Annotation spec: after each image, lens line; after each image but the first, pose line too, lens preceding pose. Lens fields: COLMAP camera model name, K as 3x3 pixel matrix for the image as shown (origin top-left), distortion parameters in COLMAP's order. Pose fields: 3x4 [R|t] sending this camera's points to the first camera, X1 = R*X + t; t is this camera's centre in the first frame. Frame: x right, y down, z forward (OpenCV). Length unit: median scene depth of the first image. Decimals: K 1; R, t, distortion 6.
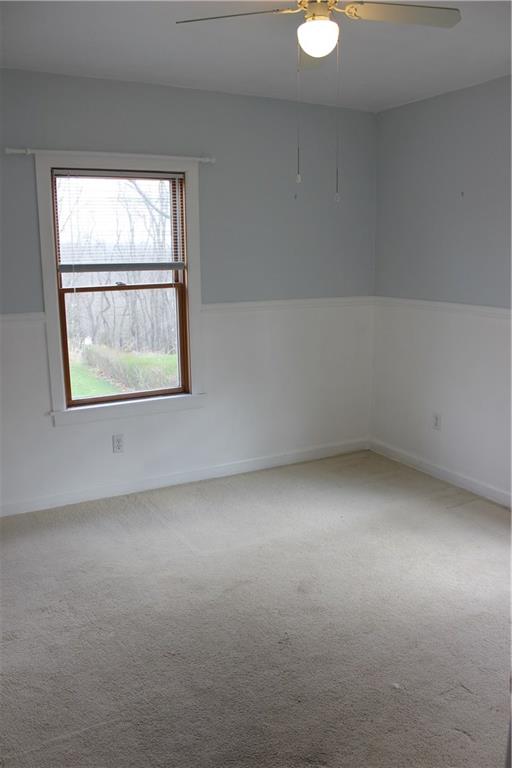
lens RADIAL K [[642.7, 0, 255.8], [0, 642.7, 395.3], [0, 0, 1]] dist [-0.166169, 0.154730]
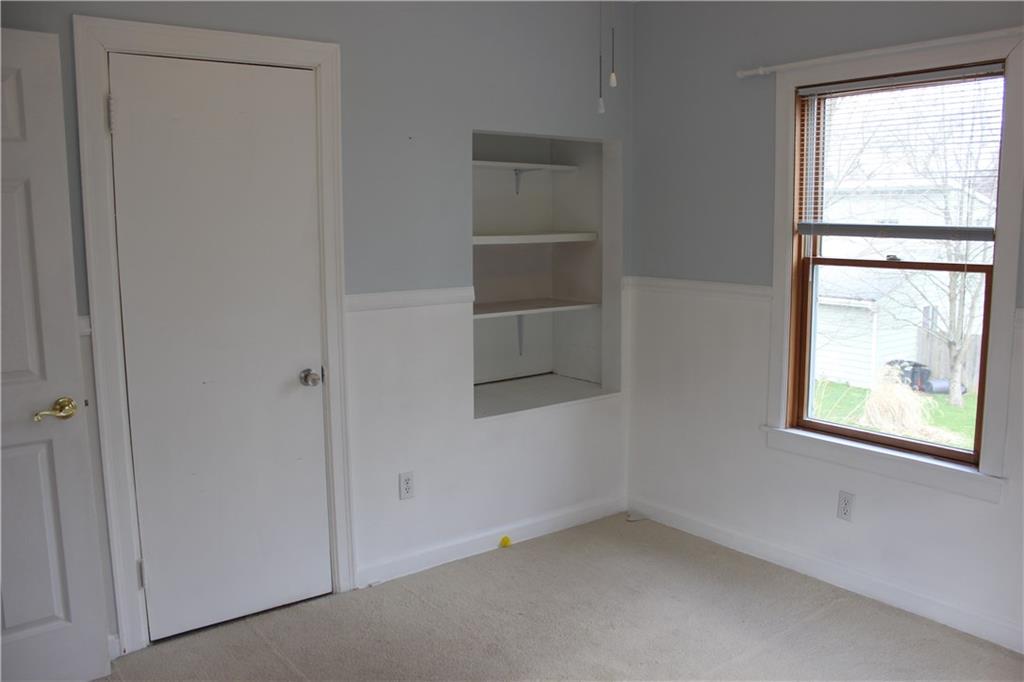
lens RADIAL K [[856.9, 0, 522.9], [0, 856.9, 337.2], [0, 0, 1]] dist [-0.166169, 0.154730]
pose [[0.169531, 0.147169, -0.974474, 0.551854], [-0.212188, 0.971048, 0.109736, -0.117881], [0.962411, 0.188168, 0.195851, 0.529849]]
